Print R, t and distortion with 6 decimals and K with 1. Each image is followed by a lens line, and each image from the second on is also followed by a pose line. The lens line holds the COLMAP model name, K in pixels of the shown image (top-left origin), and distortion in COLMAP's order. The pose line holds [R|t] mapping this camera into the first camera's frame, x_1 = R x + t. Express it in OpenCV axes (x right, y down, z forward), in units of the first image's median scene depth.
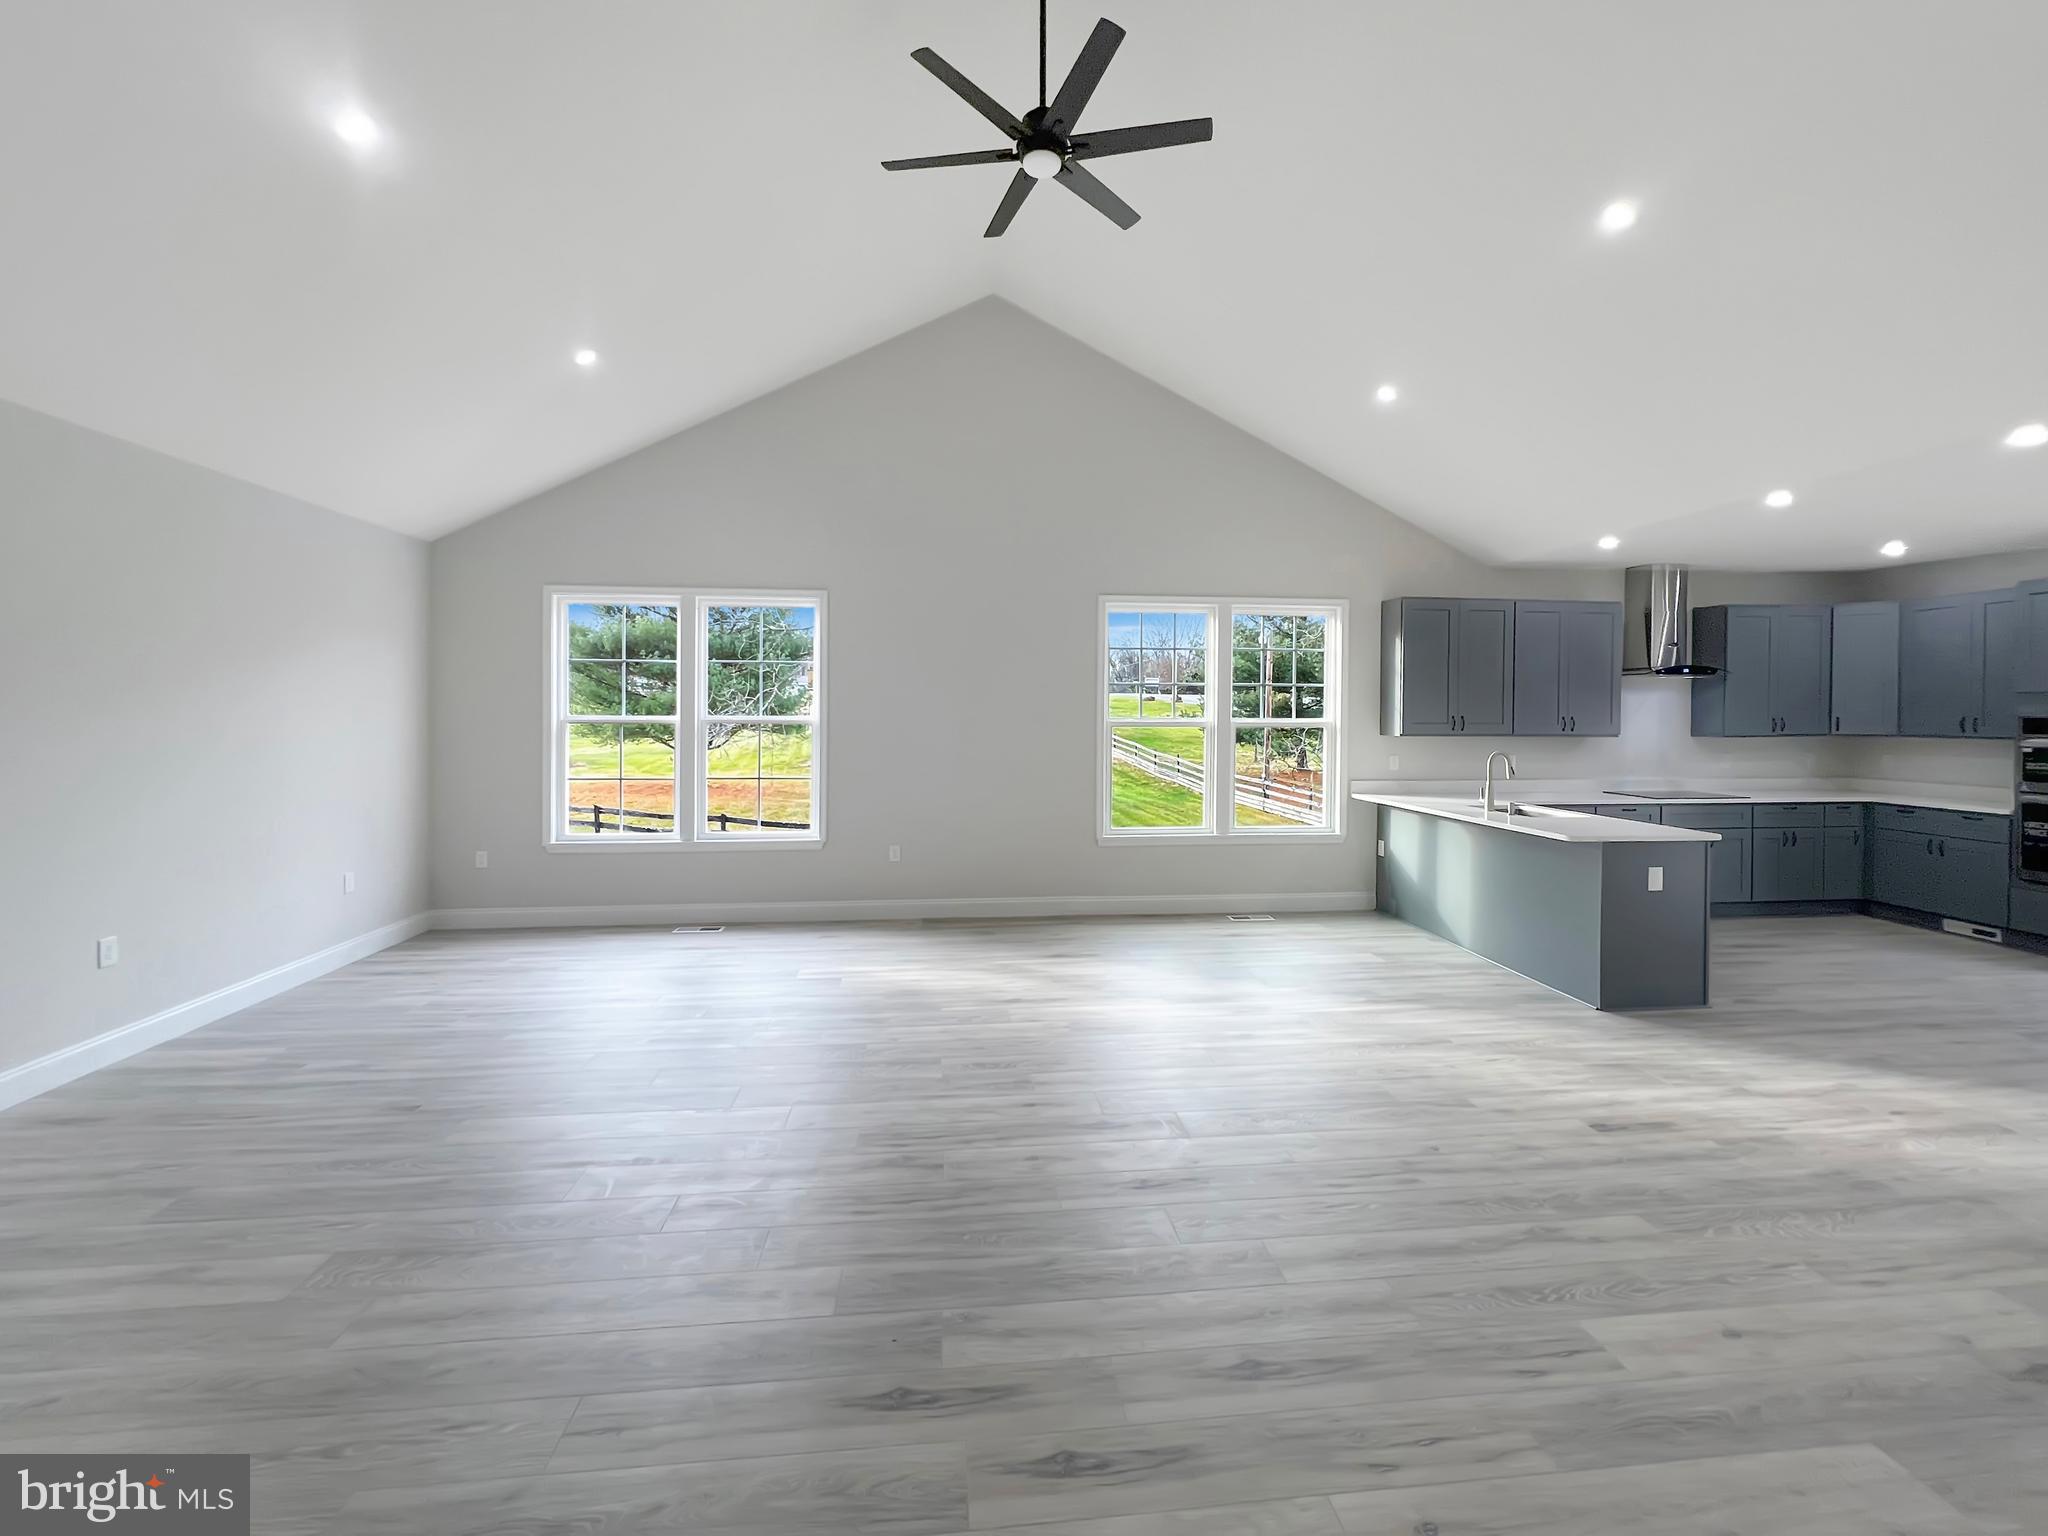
lens RADIAL K [[860.3, 0, 1030.7], [0, 860.3, 723.6], [0, 0, 1]] dist [0.000035, 0.000705]
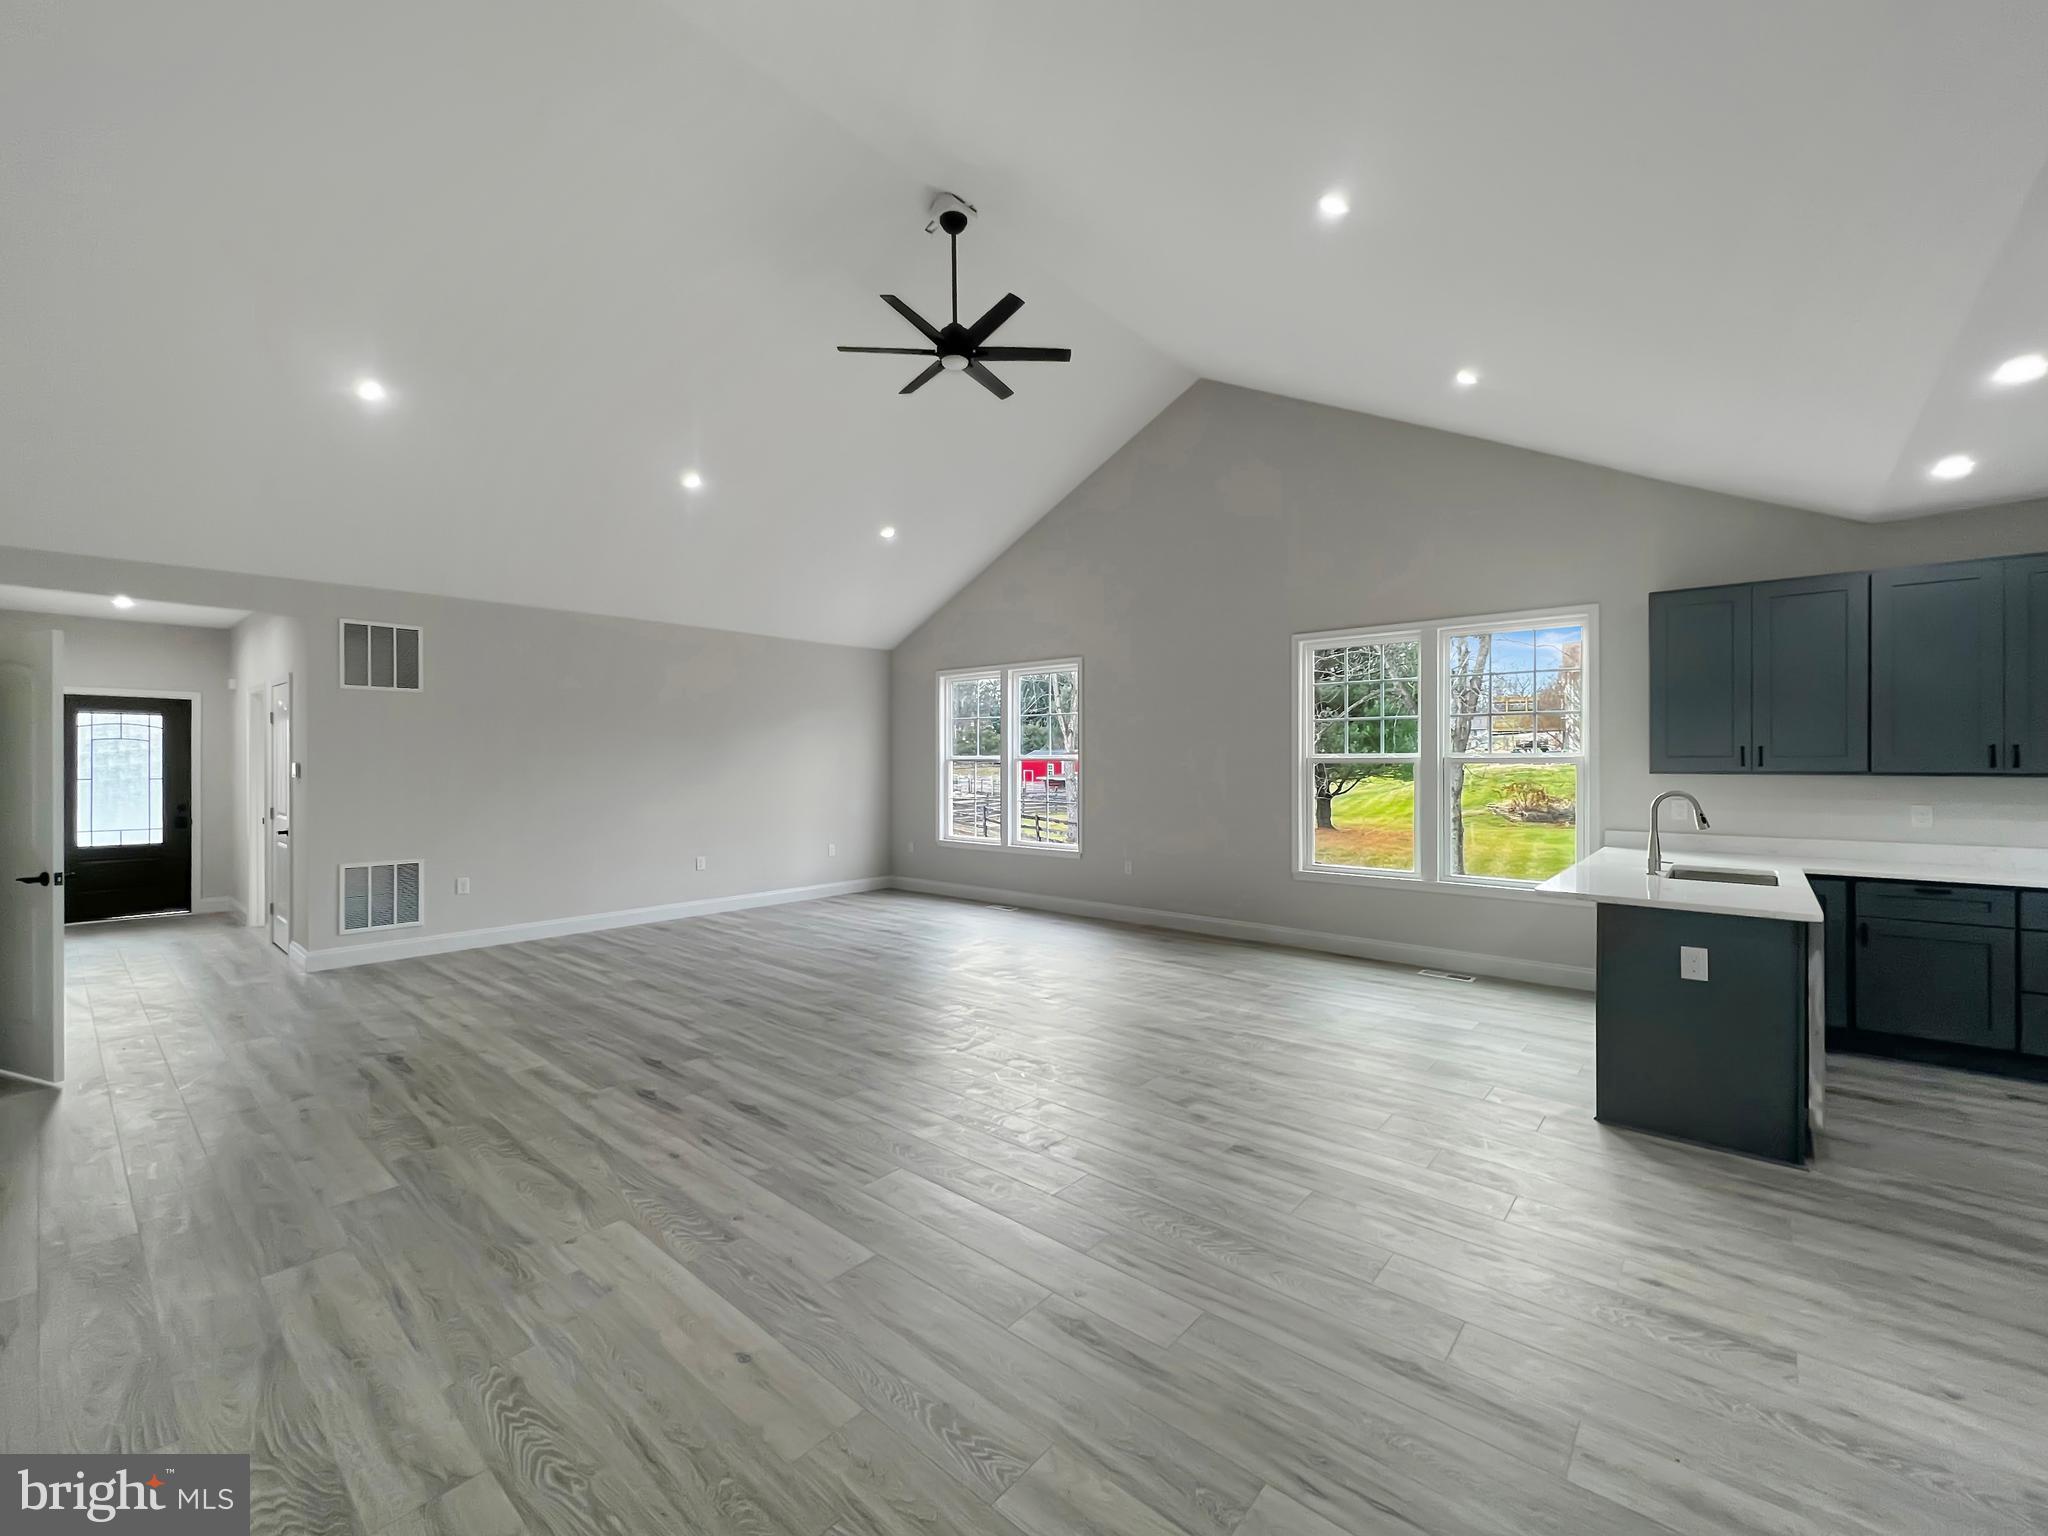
lens RADIAL K [[848.7, 0, 1005.4], [0, 848.7, 769.5], [0, 0, 1]] dist [-0.005640, 0.001565]
pose [[0.676482, 0.002126, -0.736456, 0.670405], [-0.004017, 0.999992, -0.000802, 0.015374], [0.736449, 0.003501, 0.676484, 0.069607]]
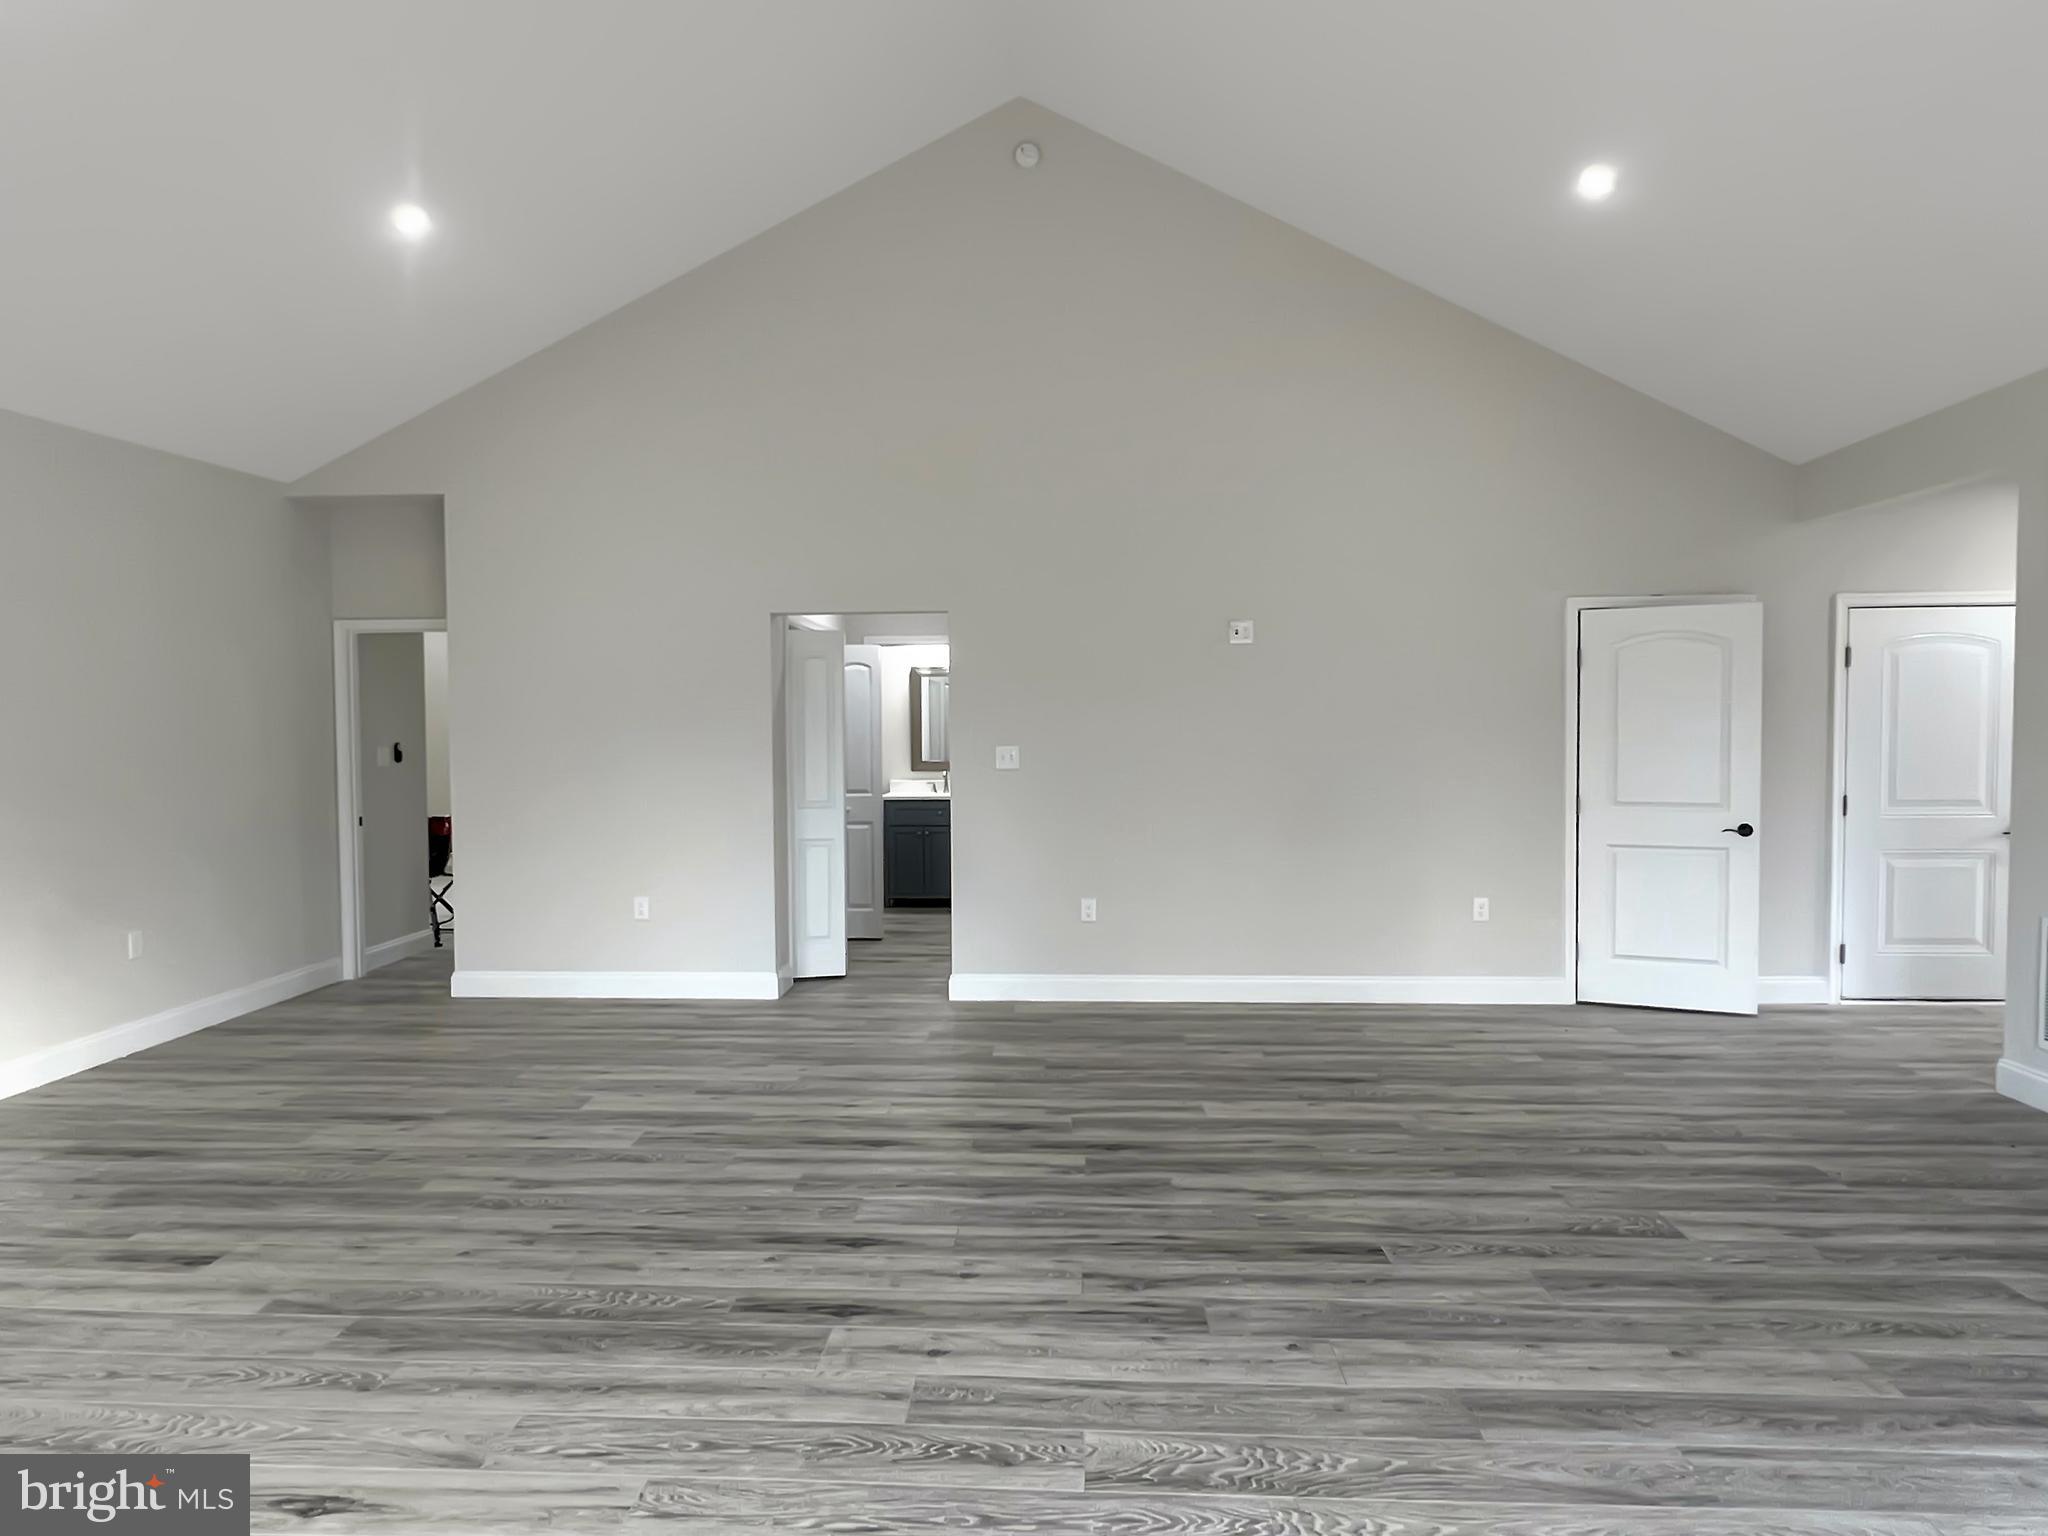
lens RADIAL K [[1210.2, 0, 1020.4], [0, 1210.2, 765.5], [0, 0, 1]] dist [-0.006018, -0.000050]
pose [[-0.987326, -0.003062, 0.158675, -0.111422], [0.003966, 0.999026, 0.043956, -0.000598], [-0.158655, 0.044028, -0.986352, 1.055302]]
